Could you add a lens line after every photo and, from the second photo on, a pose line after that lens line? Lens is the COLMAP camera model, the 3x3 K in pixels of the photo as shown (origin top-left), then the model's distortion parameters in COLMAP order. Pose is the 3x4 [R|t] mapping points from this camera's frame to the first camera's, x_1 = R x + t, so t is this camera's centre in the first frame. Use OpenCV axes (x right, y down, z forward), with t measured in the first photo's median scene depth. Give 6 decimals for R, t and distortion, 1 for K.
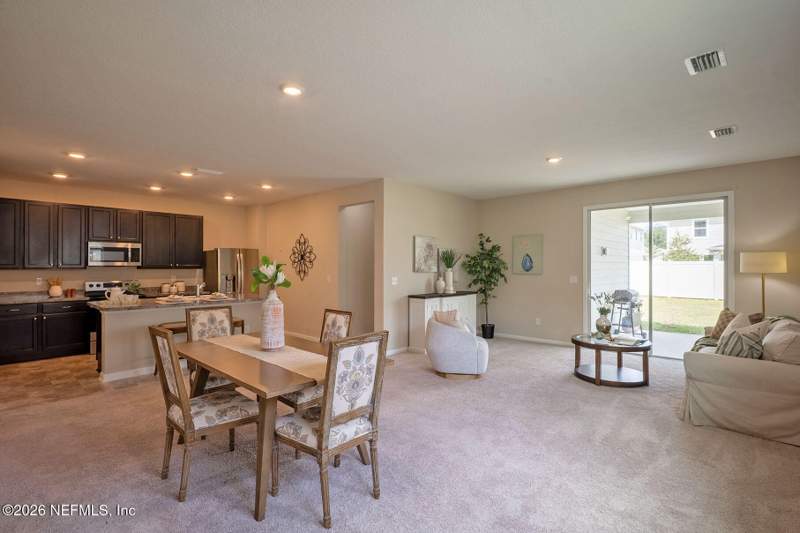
lens RADIAL K [[388.1, 0, 396.6], [0, 388.1, 270.7], [0, 0, 1]] dist [0.000709, 0.001159]
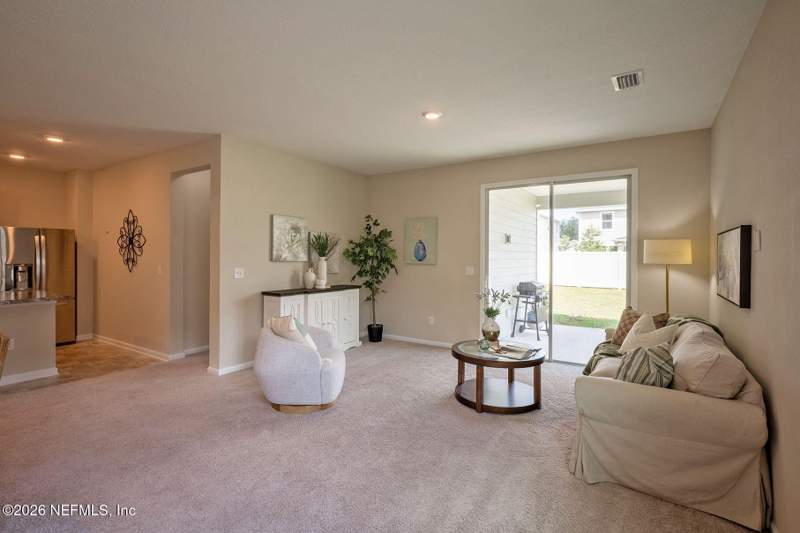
lens RADIAL K [[388.1, 0, 403.3], [0, 388.1, 262.0], [0, 0, 1]] dist [0.000709, 0.001159]
pose [[0.984127, 0.003265, 0.177436, 0.178505], [-0.004385, 0.999973, 0.005921, -0.001389], [-0.177412, -0.006605, 0.984114, 0.212401]]
